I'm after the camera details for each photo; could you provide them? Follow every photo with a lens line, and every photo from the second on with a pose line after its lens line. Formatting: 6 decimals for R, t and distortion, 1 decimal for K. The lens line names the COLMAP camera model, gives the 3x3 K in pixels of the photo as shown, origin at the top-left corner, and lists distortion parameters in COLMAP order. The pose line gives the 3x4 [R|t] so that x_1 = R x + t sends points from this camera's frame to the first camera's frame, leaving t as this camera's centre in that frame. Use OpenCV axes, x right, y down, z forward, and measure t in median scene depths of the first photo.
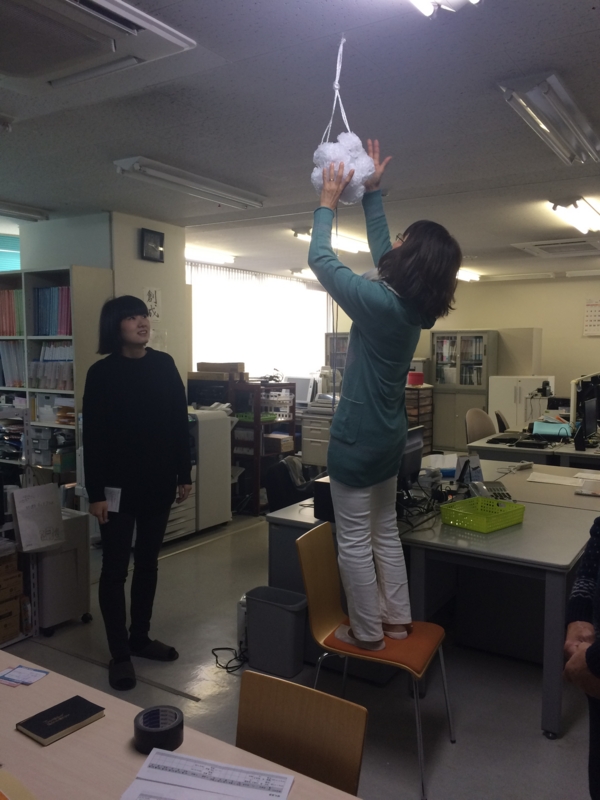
lens RADIAL K [[685.6, 0, 300.0], [0, 685.6, 400.0], [0, 0, 1]] dist [0.009802, -0.006419]
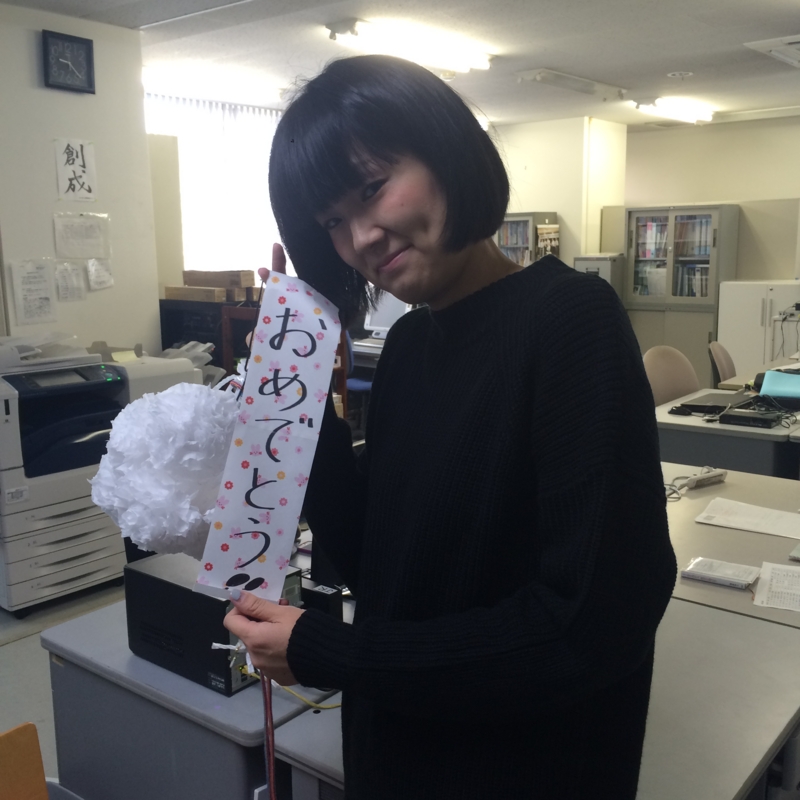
lens RADIAL K [[949.5, 0, 400.0], [0, 949.5, 400.0], [0, 0, 1]] dist [0.017867, -0.016115]
pose [[0.995320, -0.003683, -0.096560, 0.078459], [0.012478, 0.995806, 0.090636, -0.010798], [0.095821, -0.091417, 0.991192, 0.140251]]
